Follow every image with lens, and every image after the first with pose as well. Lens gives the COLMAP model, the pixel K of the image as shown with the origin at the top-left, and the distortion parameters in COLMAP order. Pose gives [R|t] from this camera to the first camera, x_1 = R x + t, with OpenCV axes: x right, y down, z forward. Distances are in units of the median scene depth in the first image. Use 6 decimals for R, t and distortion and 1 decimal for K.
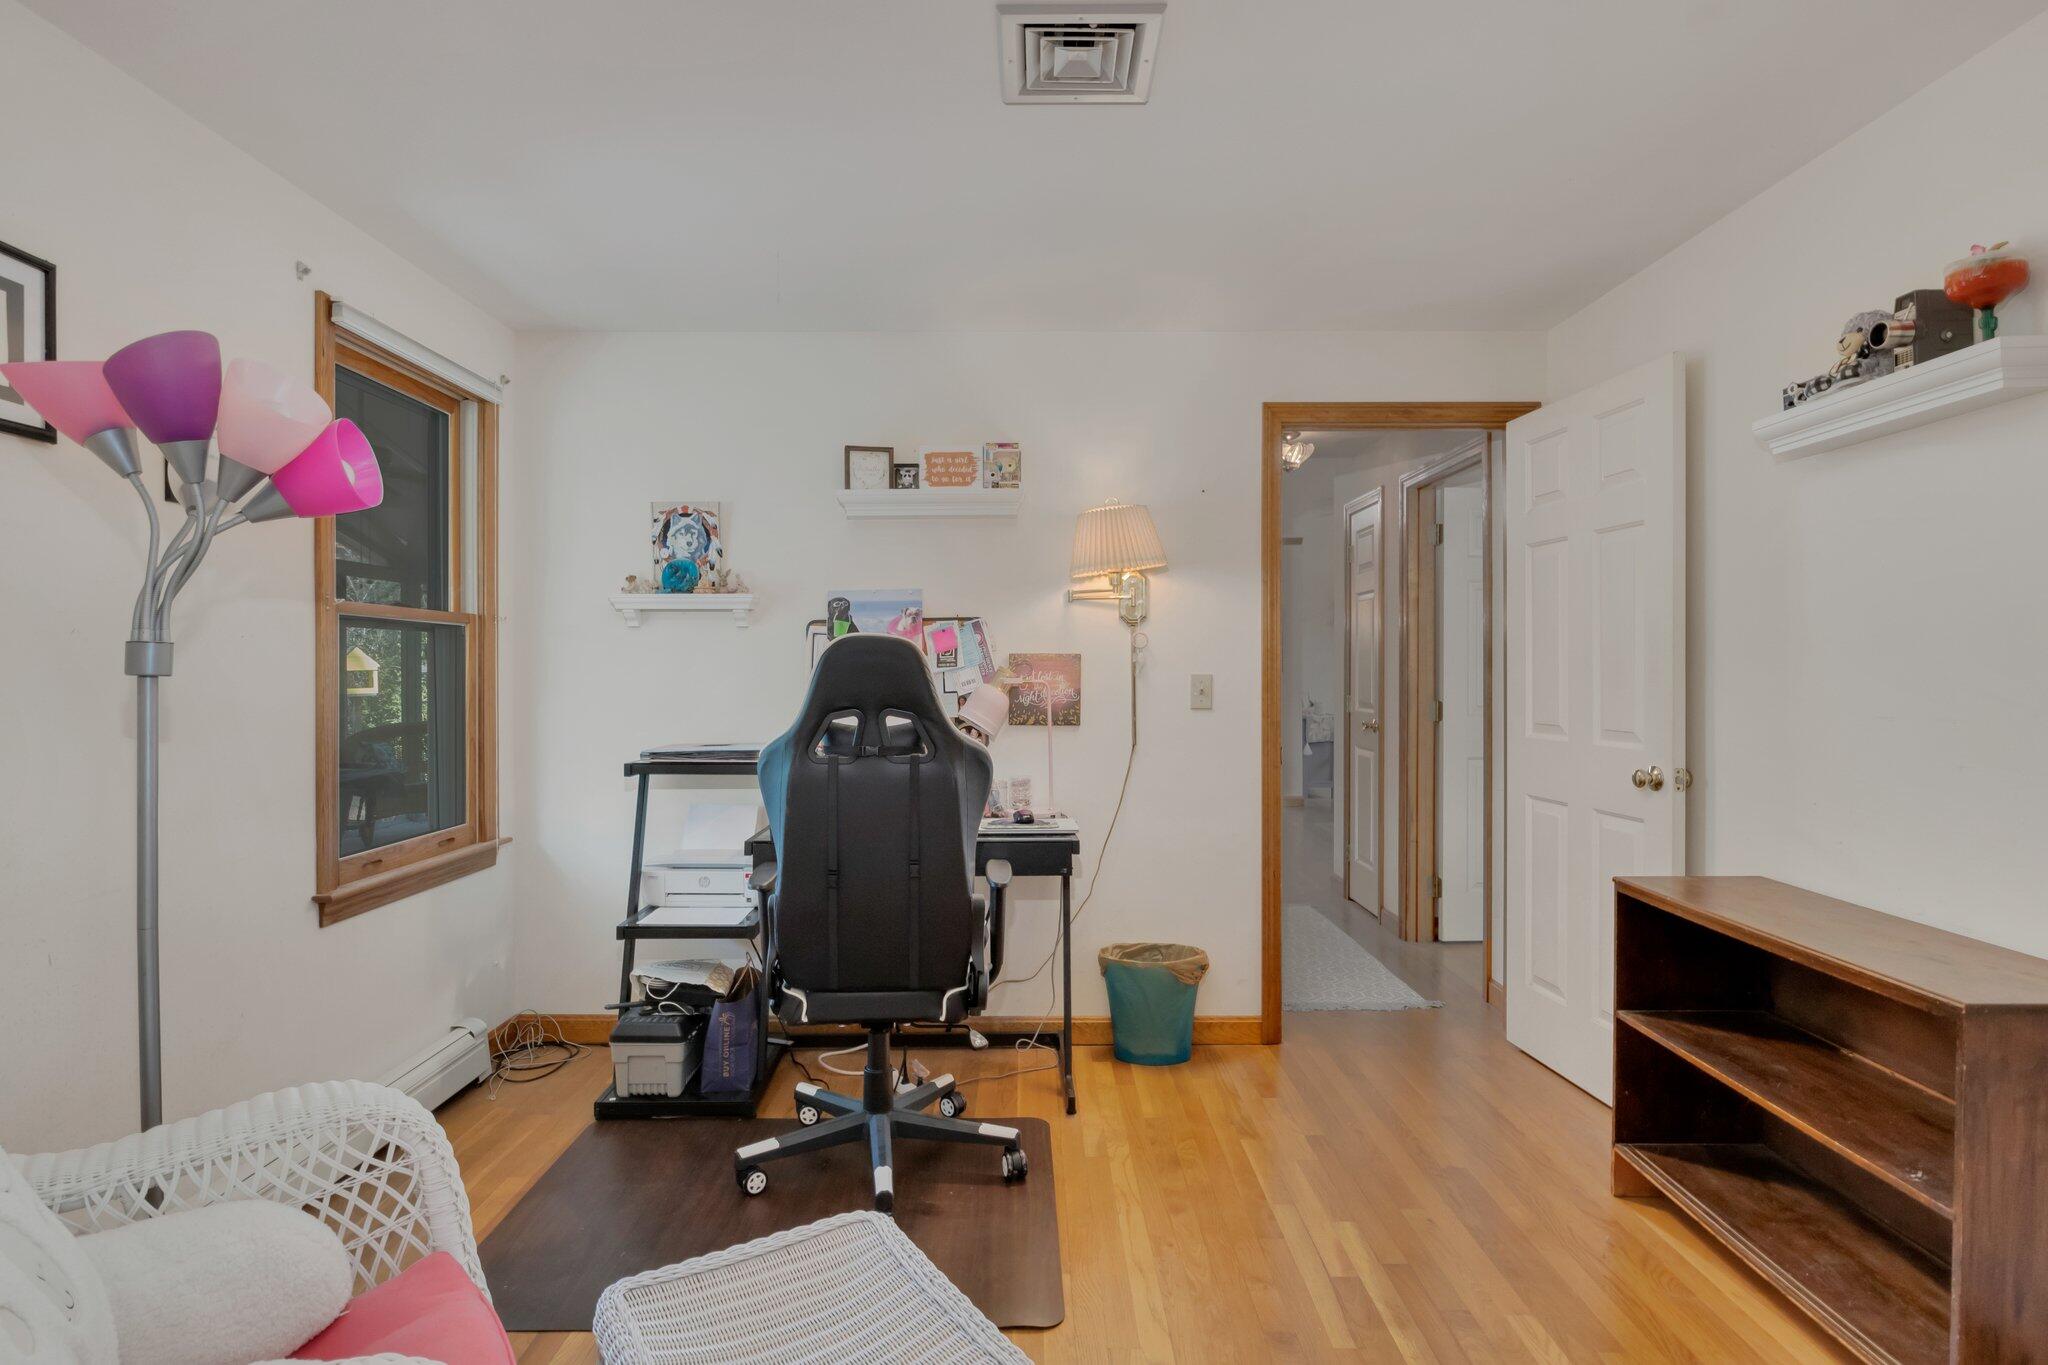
lens RADIAL K [[1080.4, 0, 1023.0], [0, 1080.4, 678.4], [0, 0, 1]] dist [-0.002025, -0.001026]
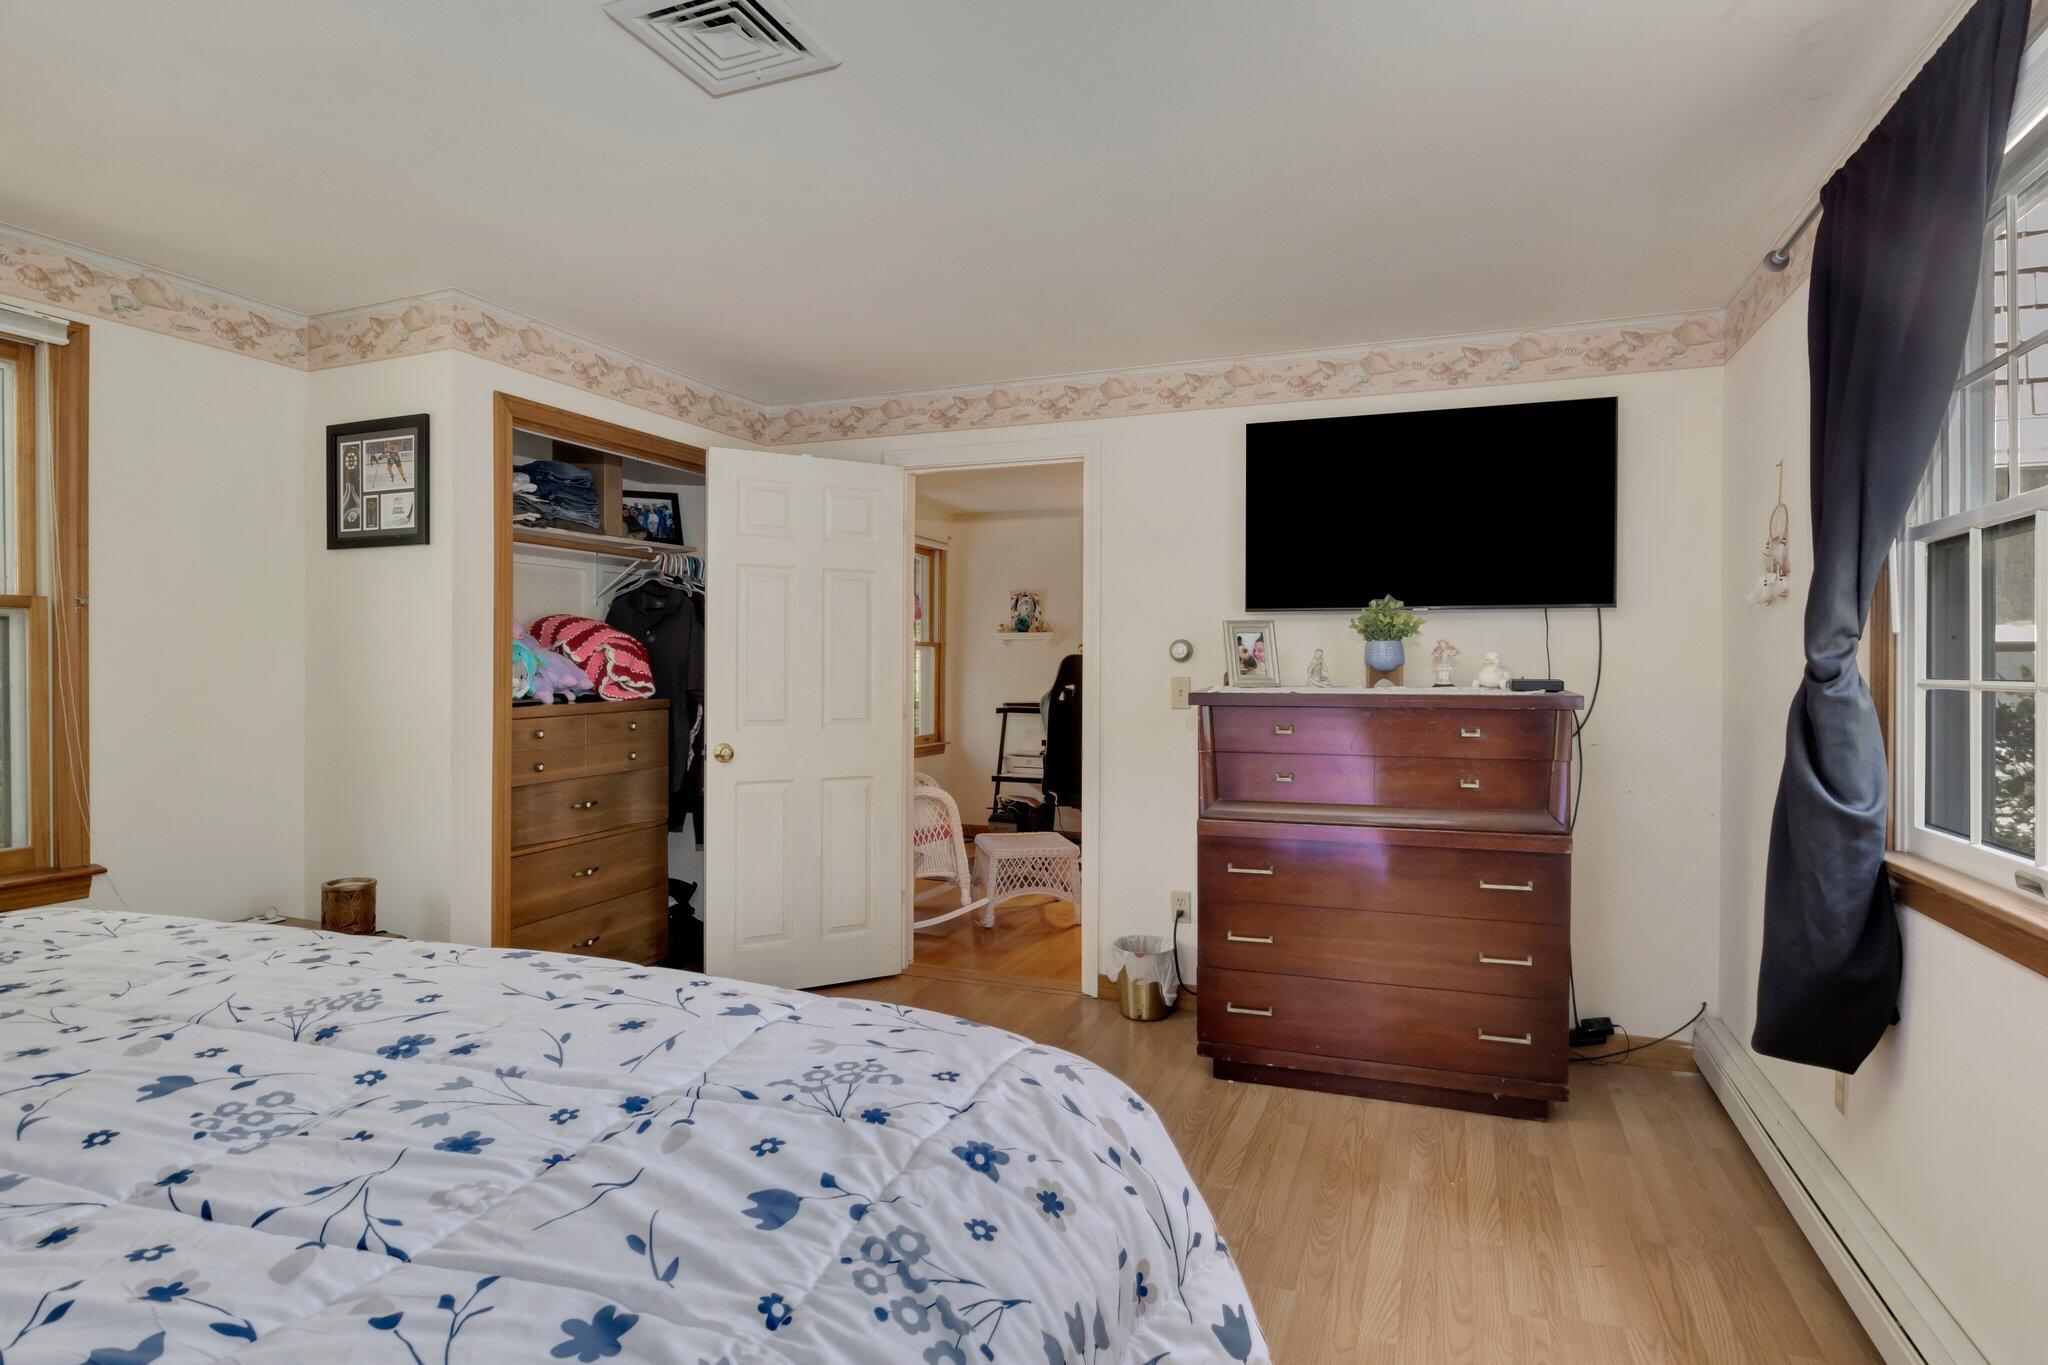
lens RADIAL K [[1080.4, 0, 1023.7], [0, 1080.4, 682.9], [0, 0, 1]] dist [-0.002025, -0.001026]
pose [[0.936399, 0.010265, -0.350787, 0.475008], [-0.008951, 0.999946, 0.005369, 0.012681], [0.350823, -0.001888, 0.936440, -1.097142]]
